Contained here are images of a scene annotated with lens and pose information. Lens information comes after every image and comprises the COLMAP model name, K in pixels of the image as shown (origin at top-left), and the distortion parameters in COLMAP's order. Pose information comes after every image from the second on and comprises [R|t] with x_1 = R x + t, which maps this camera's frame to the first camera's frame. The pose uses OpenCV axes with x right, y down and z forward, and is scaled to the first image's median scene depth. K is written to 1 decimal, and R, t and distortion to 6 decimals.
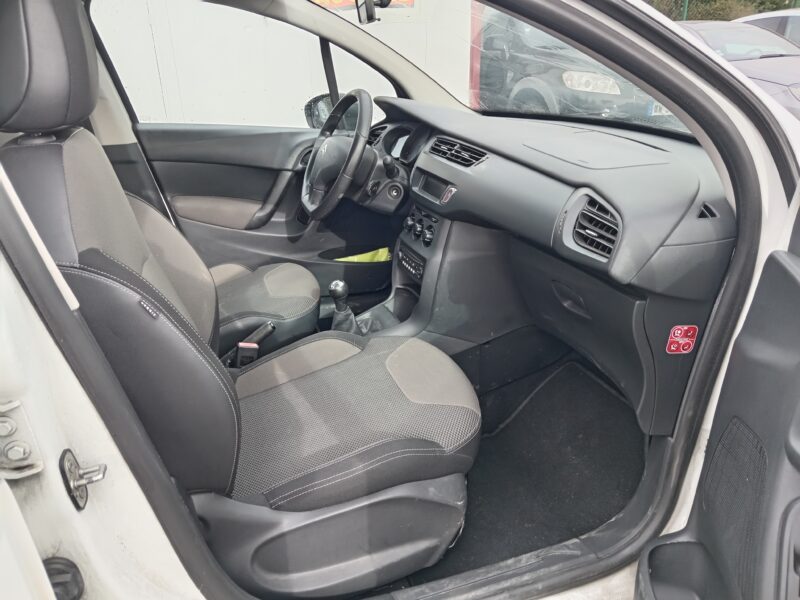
lens RADIAL K [[595.0, 0, 426.0], [0, 595.0, 291.1], [0, 0, 1]] dist [-0.002178, -0.019293]
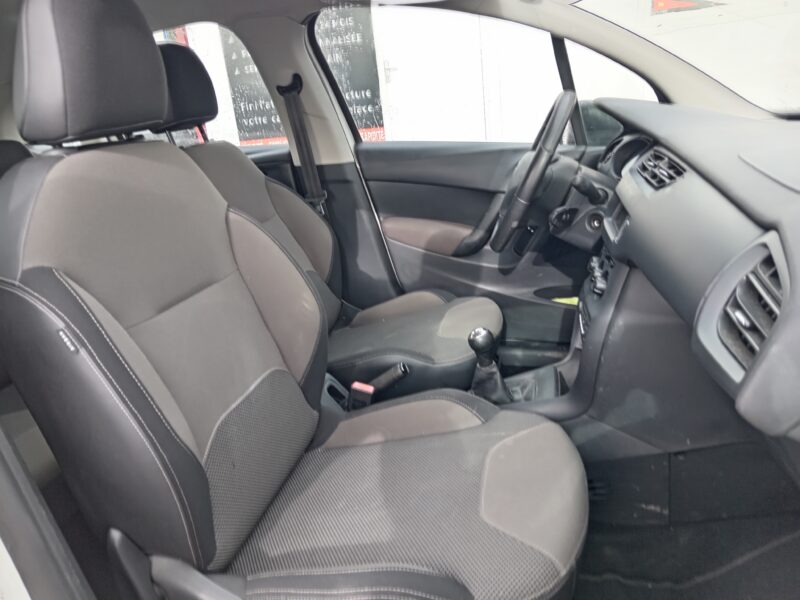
lens RADIAL K [[595.0, 0, 398.6], [0, 595.0, 301.2], [0, 0, 1]] dist [-0.002178, -0.019293]
pose [[0.818930, 0.120309, -0.561141, 0.166541], [-0.133263, 0.990918, 0.017969, -0.043839], [0.558207, 0.060064, 0.827525, 0.219505]]
